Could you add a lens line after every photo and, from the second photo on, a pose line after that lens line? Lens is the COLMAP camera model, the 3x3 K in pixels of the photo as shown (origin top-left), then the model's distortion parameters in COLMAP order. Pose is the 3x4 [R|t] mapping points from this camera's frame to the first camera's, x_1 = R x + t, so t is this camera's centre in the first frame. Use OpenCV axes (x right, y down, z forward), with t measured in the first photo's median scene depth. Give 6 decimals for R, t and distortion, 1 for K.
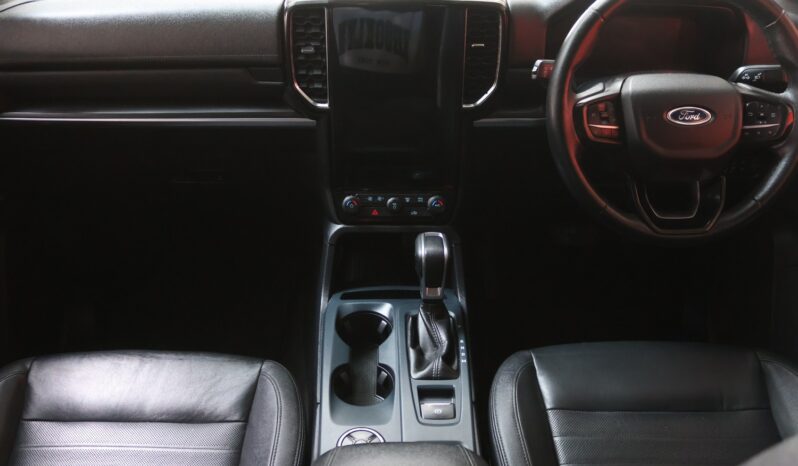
lens RADIAL K [[662.3, 0, 399.0], [0, 662.3, 233.0], [0, 0, 1]] dist [-0.126044, 0.010255]
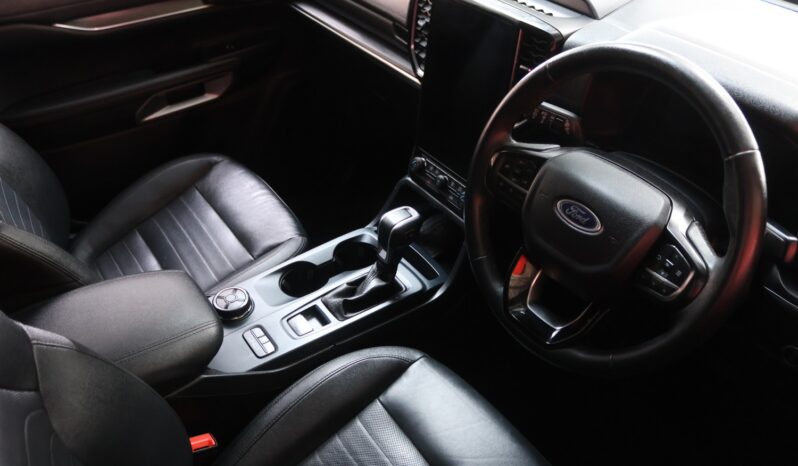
lens RADIAL K [[662.3, 0, 399.0], [0, 662.3, 233.0], [0, 0, 1]] dist [-0.126044, 0.010255]
pose [[0.564674, 0.503202, -0.654165, 0.864676], [-0.468066, 0.848083, 0.248334, -0.257512], [0.679748, 0.165965, 0.714422, 0.227868]]
